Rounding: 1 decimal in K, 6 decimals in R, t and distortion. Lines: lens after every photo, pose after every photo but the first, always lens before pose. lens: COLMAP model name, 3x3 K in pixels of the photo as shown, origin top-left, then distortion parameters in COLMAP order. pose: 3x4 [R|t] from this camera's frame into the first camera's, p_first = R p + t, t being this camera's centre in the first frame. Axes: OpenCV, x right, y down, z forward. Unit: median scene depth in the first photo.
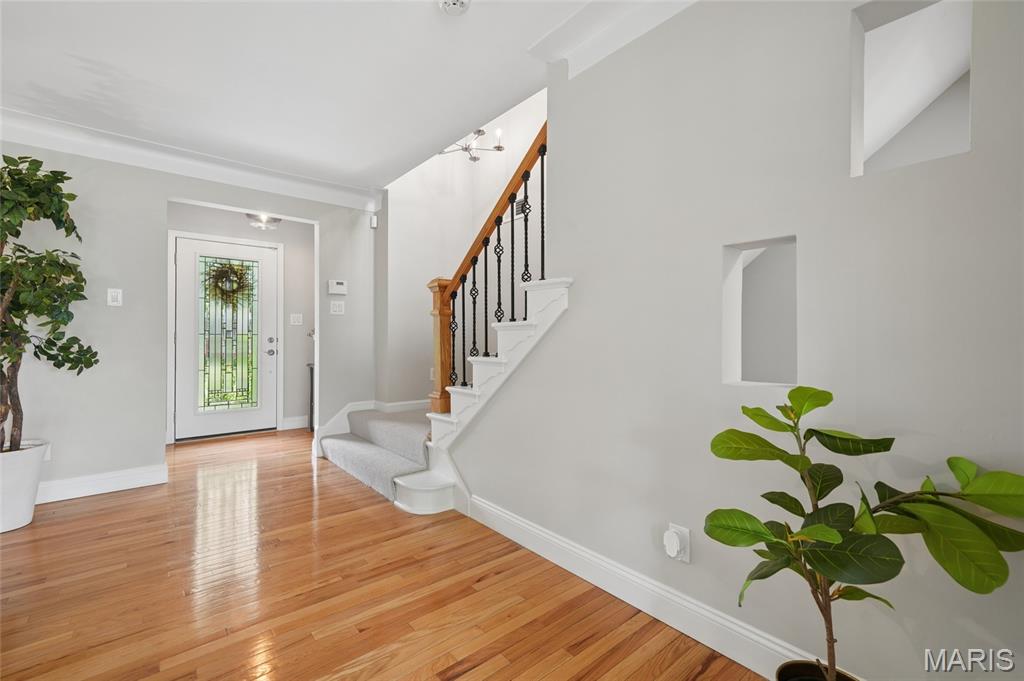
lens RADIAL K [[442.8, 0, 516.6], [0, 442.8, 338.8], [0, 0, 1]] dist [0.005402, 0.000215]
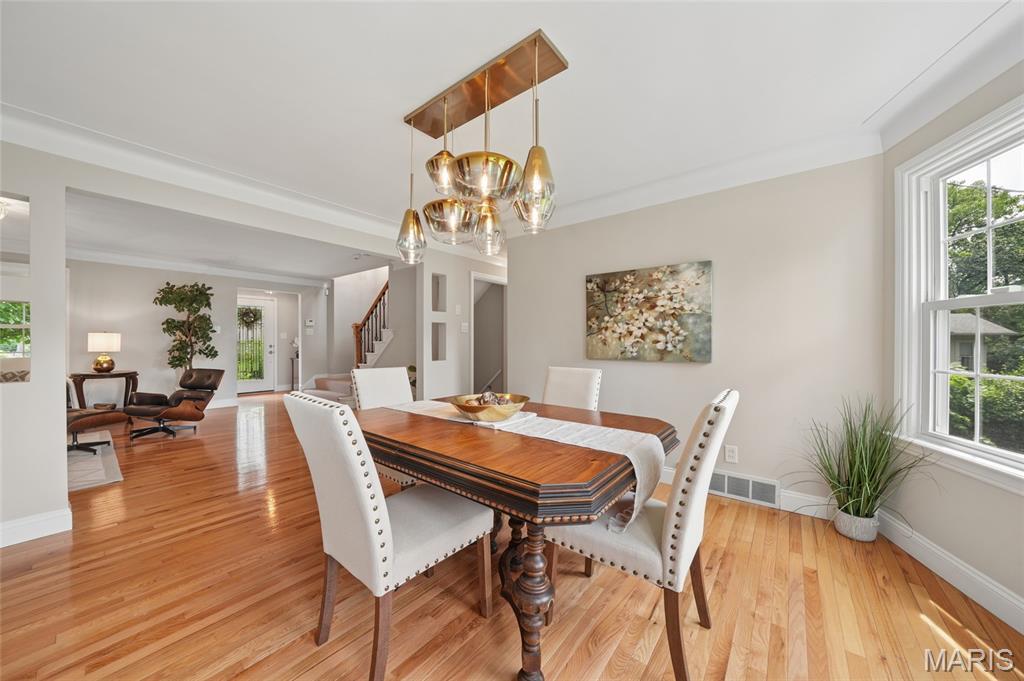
lens RADIAL K [[359.2, 0, 501.5], [0, 359.2, 346.4], [0, 0, 1]] dist [0.001651, 0.000135]
pose [[0.985704, -0.003889, 0.168442, 0.267826], [0.001521, 0.999898, 0.014187, -0.023373], [-0.168480, -0.013728, 0.985609, -1.055627]]
